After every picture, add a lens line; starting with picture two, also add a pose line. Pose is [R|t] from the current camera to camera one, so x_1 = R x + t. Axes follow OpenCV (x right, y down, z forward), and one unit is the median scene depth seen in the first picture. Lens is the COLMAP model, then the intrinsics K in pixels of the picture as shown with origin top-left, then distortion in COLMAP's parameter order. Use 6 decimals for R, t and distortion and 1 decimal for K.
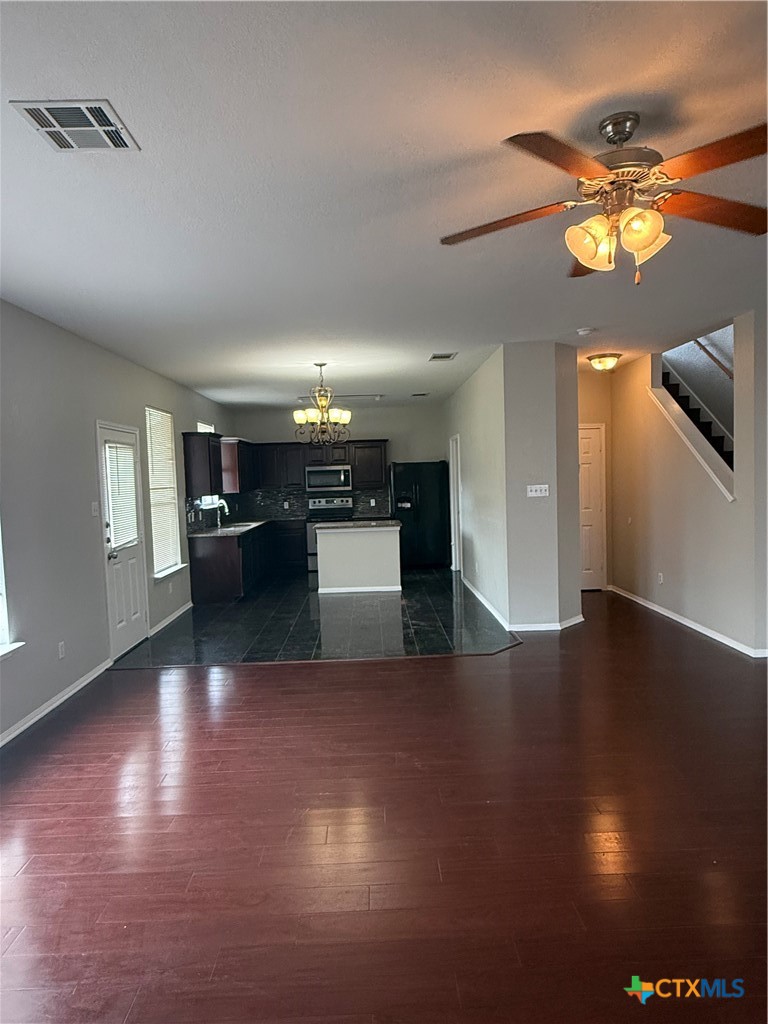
lens RADIAL K [[622.4, 0, 384.0], [0, 622.4, 512.0], [0, 0, 1]] dist [-0.001009, -0.000050]
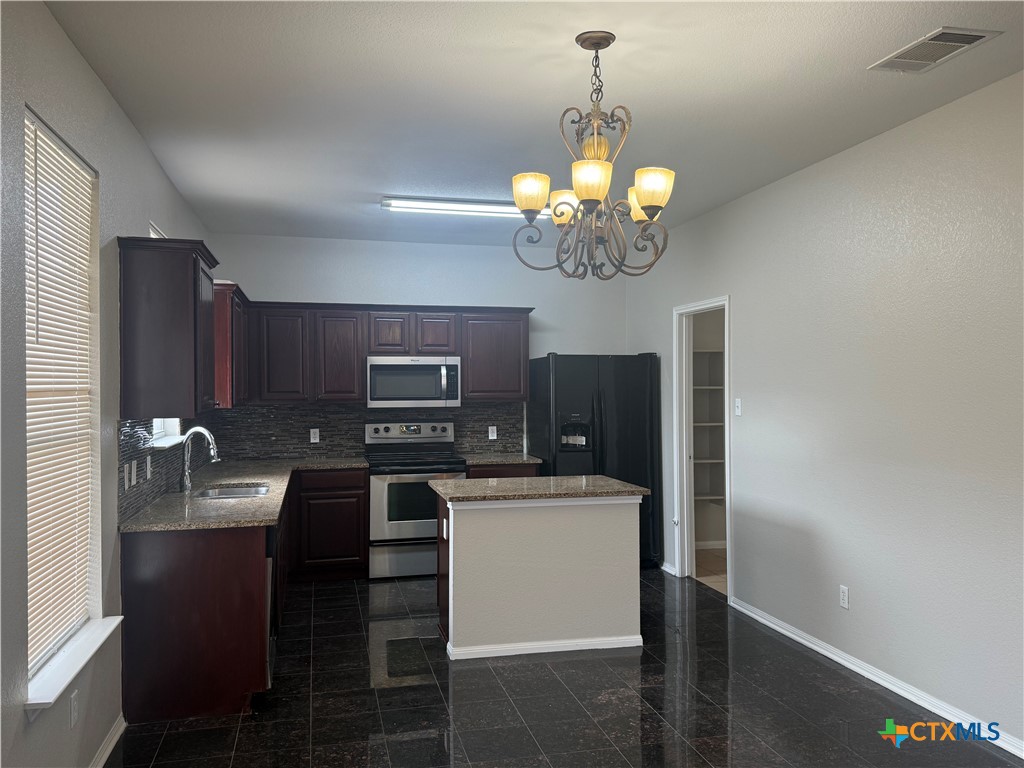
lens RADIAL K [[829.2, 0, 512.0], [0, 829.2, 384.0], [0, 0, 1]] dist [0.067518, 0.000051]
pose [[0.978315, 0.028142, 0.205201, -0.147512], [-0.015269, 0.997830, -0.064049, -0.012338], [-0.206558, 0.059527, 0.976622, 0.358183]]
